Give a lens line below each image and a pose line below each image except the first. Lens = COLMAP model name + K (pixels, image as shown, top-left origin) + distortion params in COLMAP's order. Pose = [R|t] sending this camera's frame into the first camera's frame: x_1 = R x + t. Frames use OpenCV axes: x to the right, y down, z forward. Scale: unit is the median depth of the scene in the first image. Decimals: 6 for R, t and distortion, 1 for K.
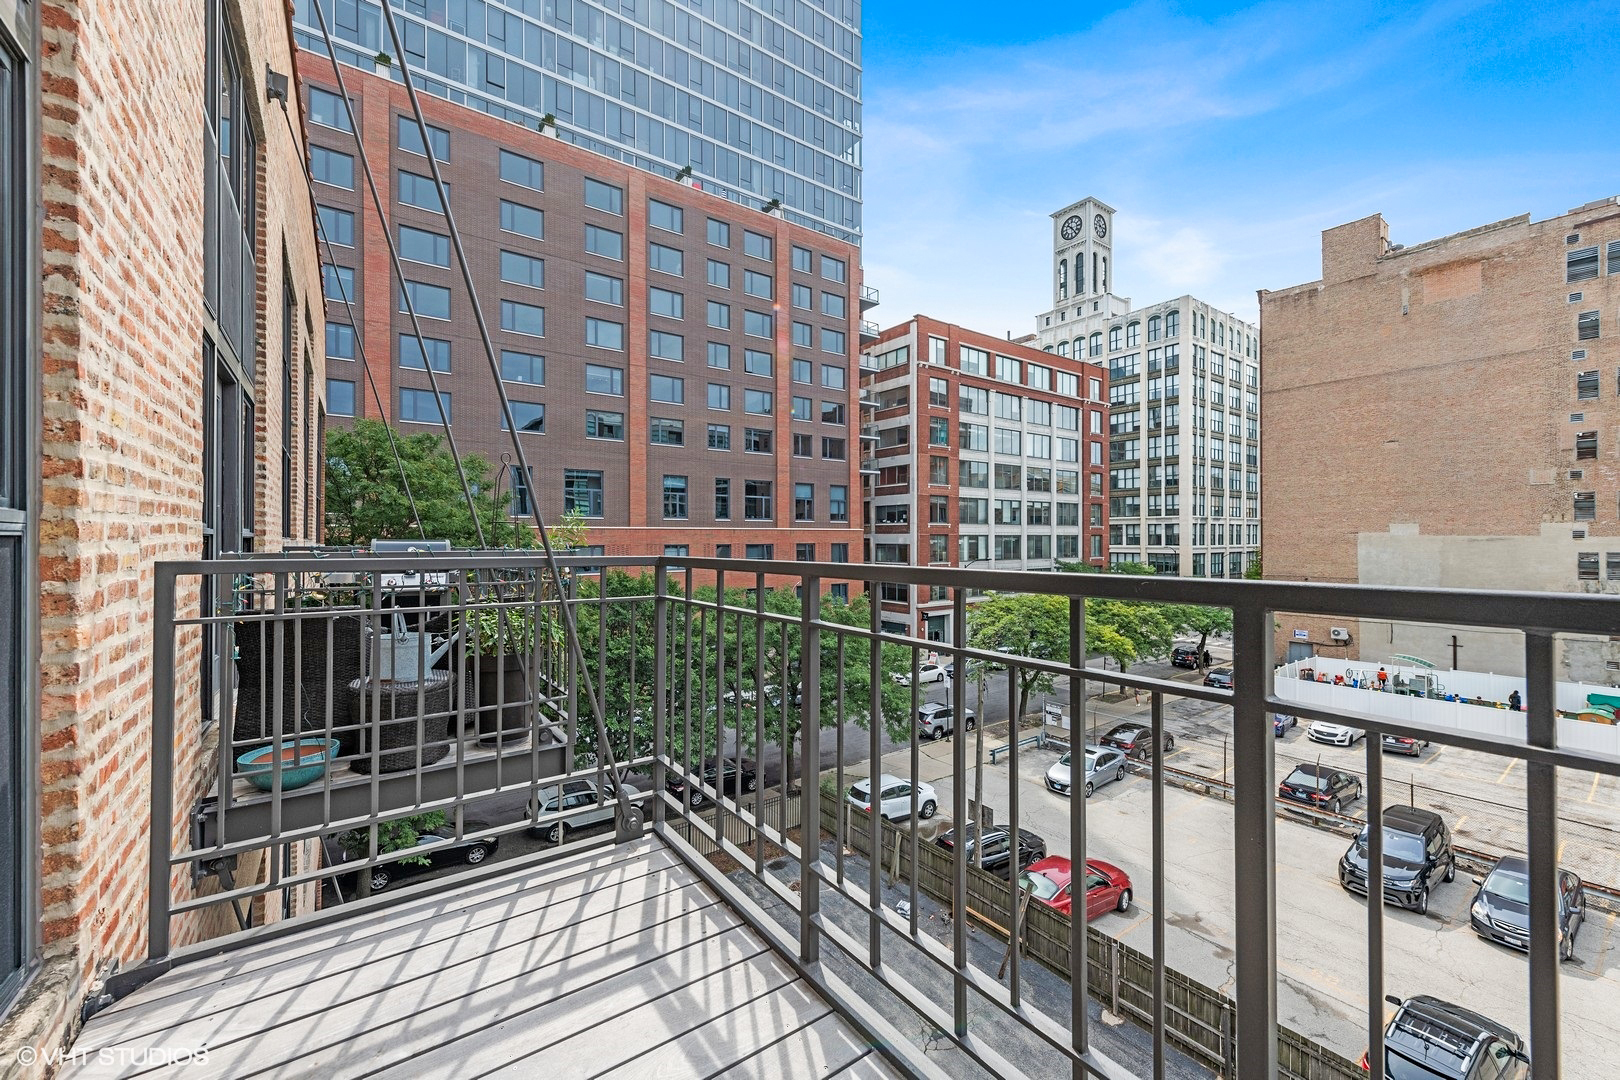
lens RADIAL K [[632.1, 0, 805.1], [0, 632.1, 534.6], [0, 0, 1]] dist [-0.000154, -0.000083]
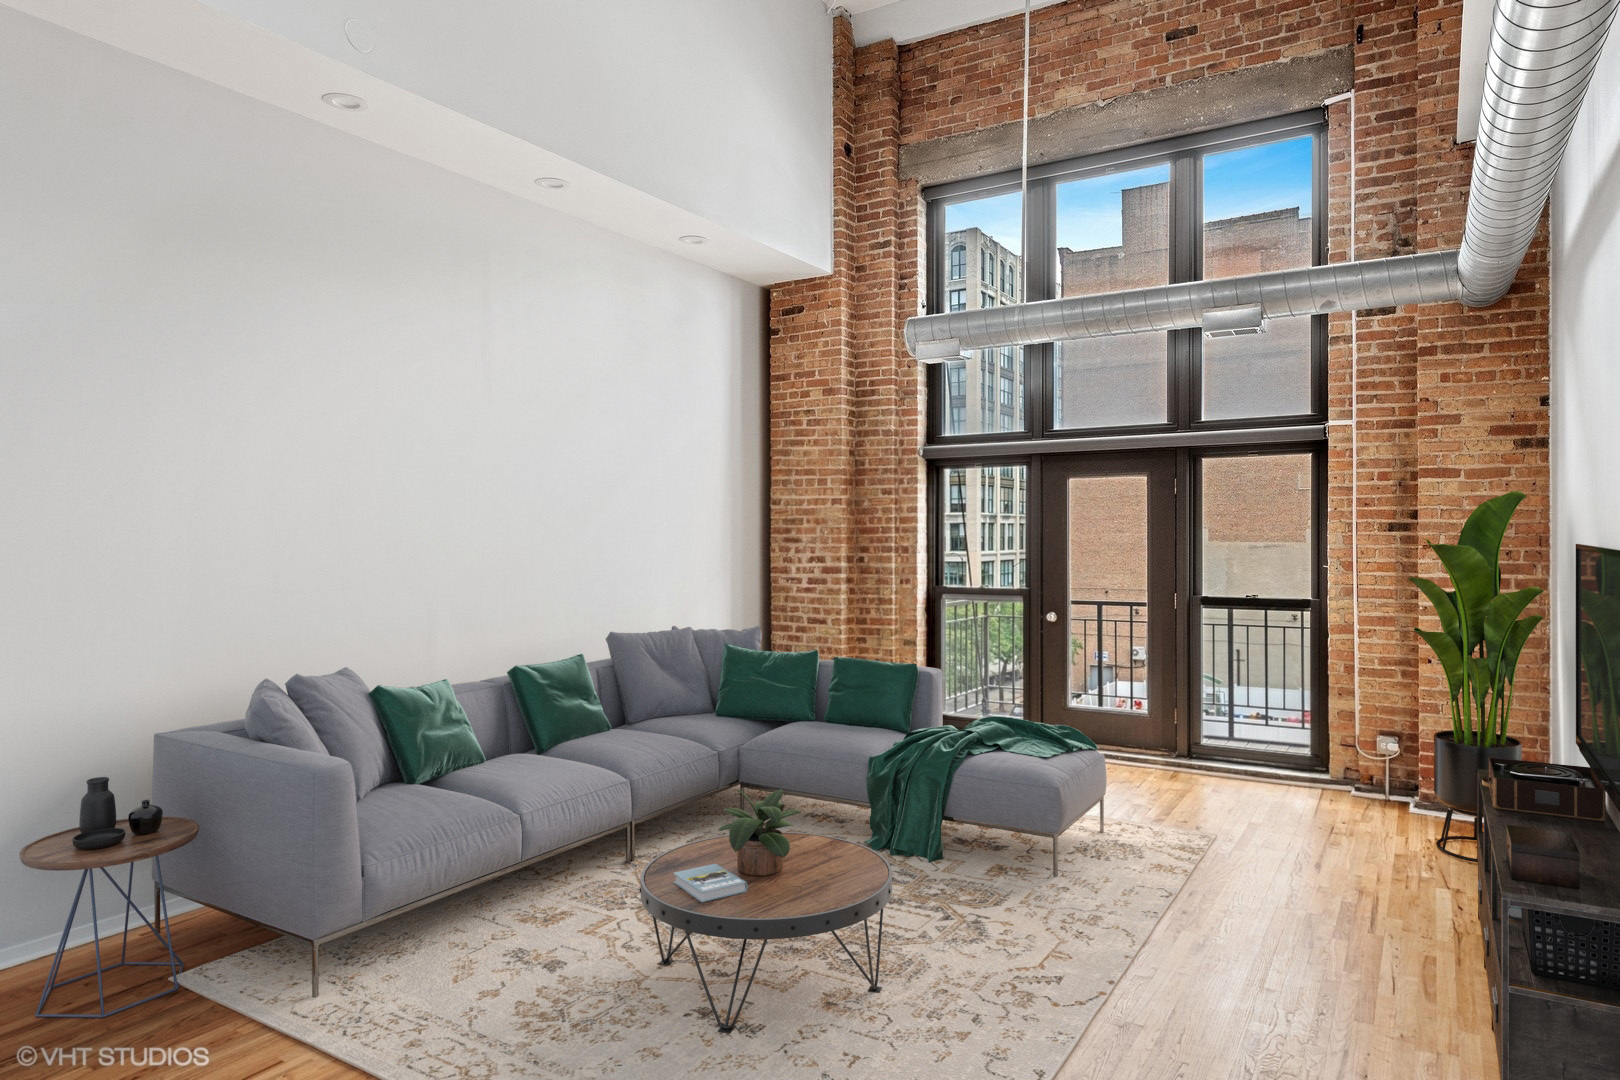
lens RADIAL K [[999.5, 0, 794.7], [0, 999.5, 539.5], [0, 0, 1]] dist [-0.001398, -0.004069]
pose [[0.927508, -0.003066, 0.373791, -0.059562], [0.000187, 0.999970, 0.007736, -0.006506], [-0.373803, -0.007106, 0.927481, -0.055955]]
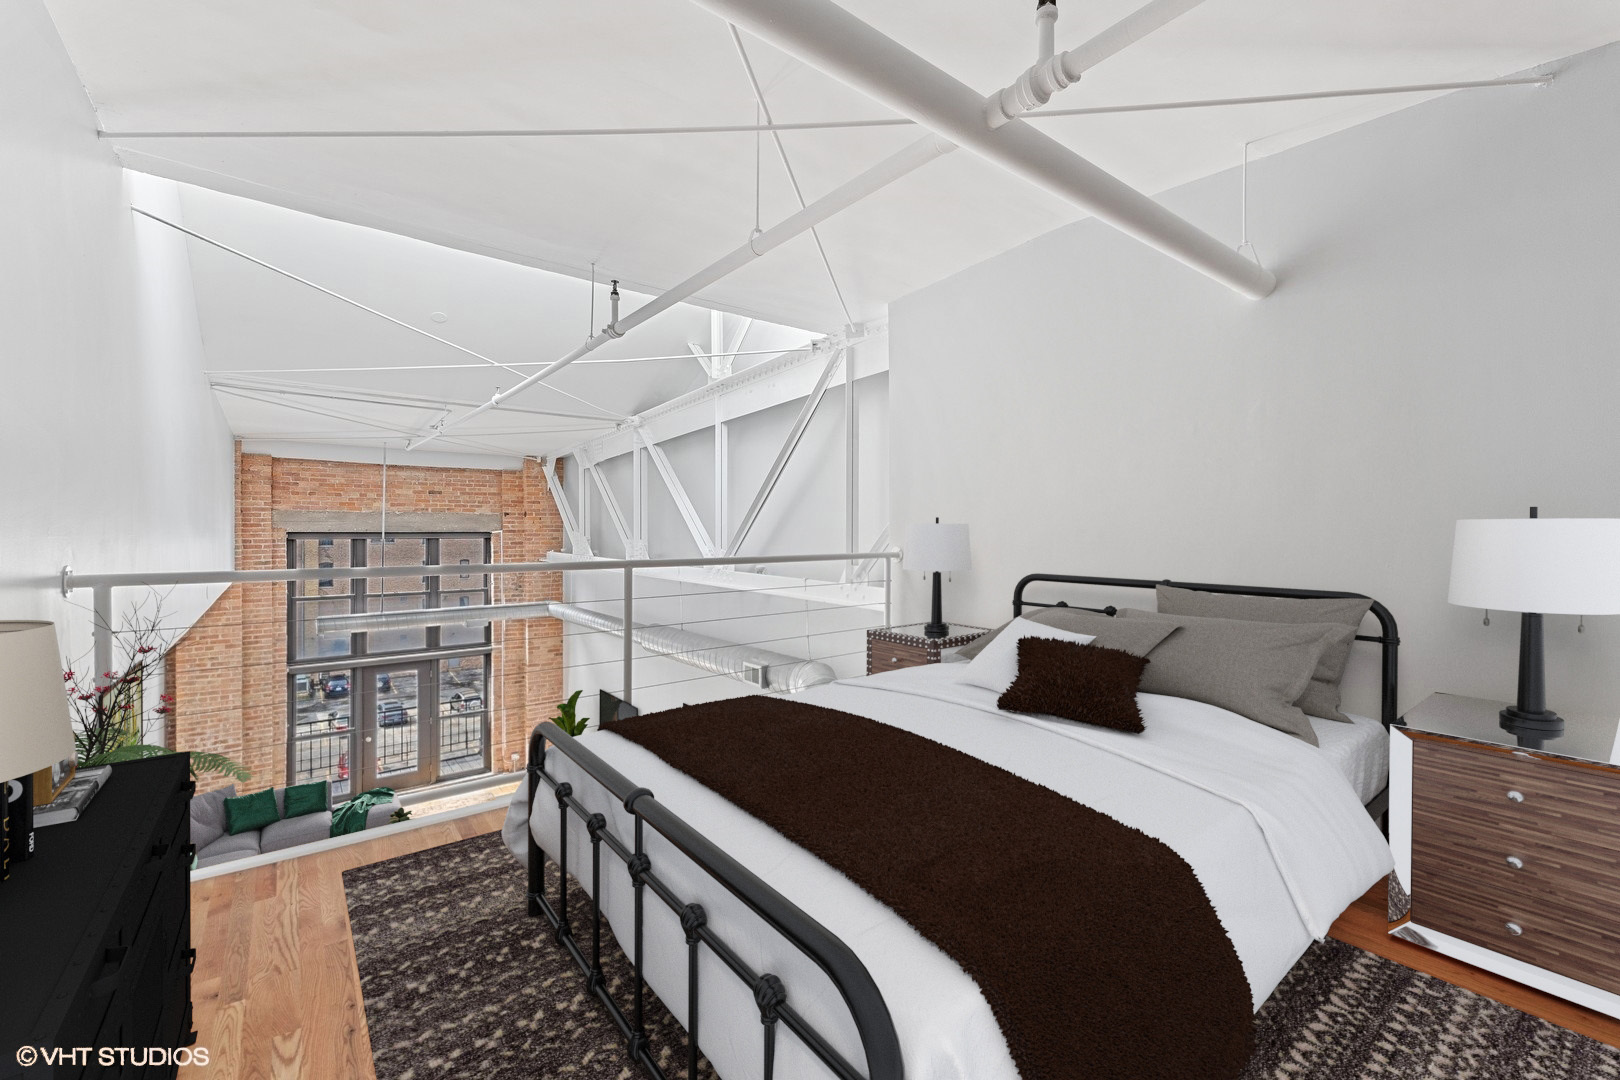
lens RADIAL K [[670.7, 0, 824.9], [0, 670.7, 541.6], [0, 0, 1]] dist [0.004360, 0.000240]
pose [[-0.045155, -0.007875, 0.998949, -1.146697], [-0.000494, 0.999969, 0.007861, -0.442975], [-0.998980, -0.000139, -0.045158, -0.171861]]
